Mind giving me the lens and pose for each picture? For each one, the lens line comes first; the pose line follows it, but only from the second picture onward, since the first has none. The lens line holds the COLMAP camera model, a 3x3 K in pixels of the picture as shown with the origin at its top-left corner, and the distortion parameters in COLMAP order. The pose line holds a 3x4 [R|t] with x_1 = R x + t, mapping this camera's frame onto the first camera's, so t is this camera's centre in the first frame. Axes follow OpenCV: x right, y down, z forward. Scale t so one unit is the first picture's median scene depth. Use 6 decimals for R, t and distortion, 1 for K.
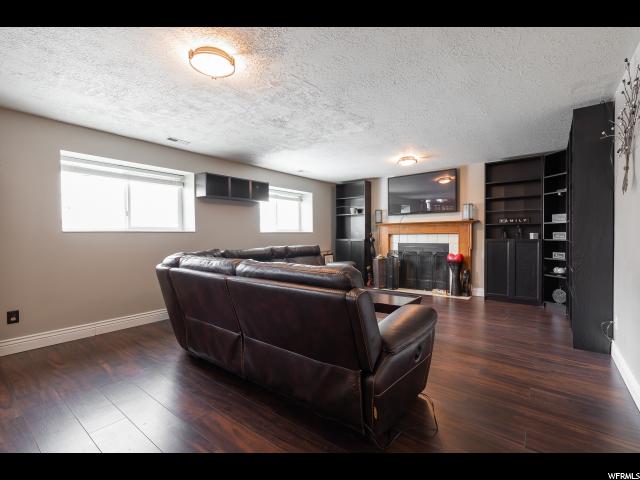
lens RADIAL K [[297.7, 0, 322.8], [0, 297.7, 237.9], [0, 0, 1]] dist [0.011404, -0.002010]
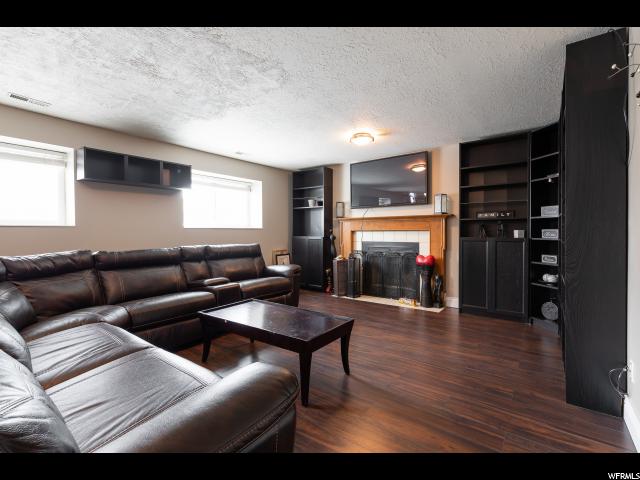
lens RADIAL K [[297.7, 0, 327.4], [0, 297.7, 232.6], [0, 0, 1]] dist [0.011404, -0.002010]
pose [[0.999838, 0.004471, 0.017428, 0.177402], [-0.004341, 0.999962, -0.007536, -0.001512], [-0.017461, 0.007459, 0.999820, 0.207356]]
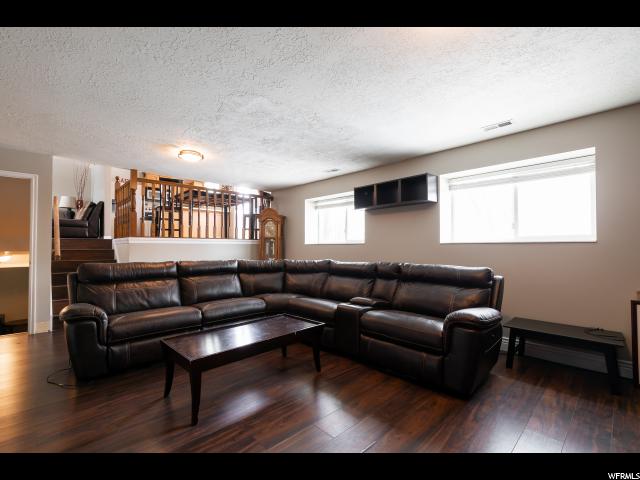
lens RADIAL K [[297.7, 0, 322.8], [0, 297.7, 243.0], [0, 0, 1]] dist [0.011404, -0.002010]
pose [[-0.161813, -0.007069, -0.986796, 0.581780], [-0.007715, 0.999953, -0.005898, -0.013888], [0.986791, 0.006658, -0.161860, 0.918802]]
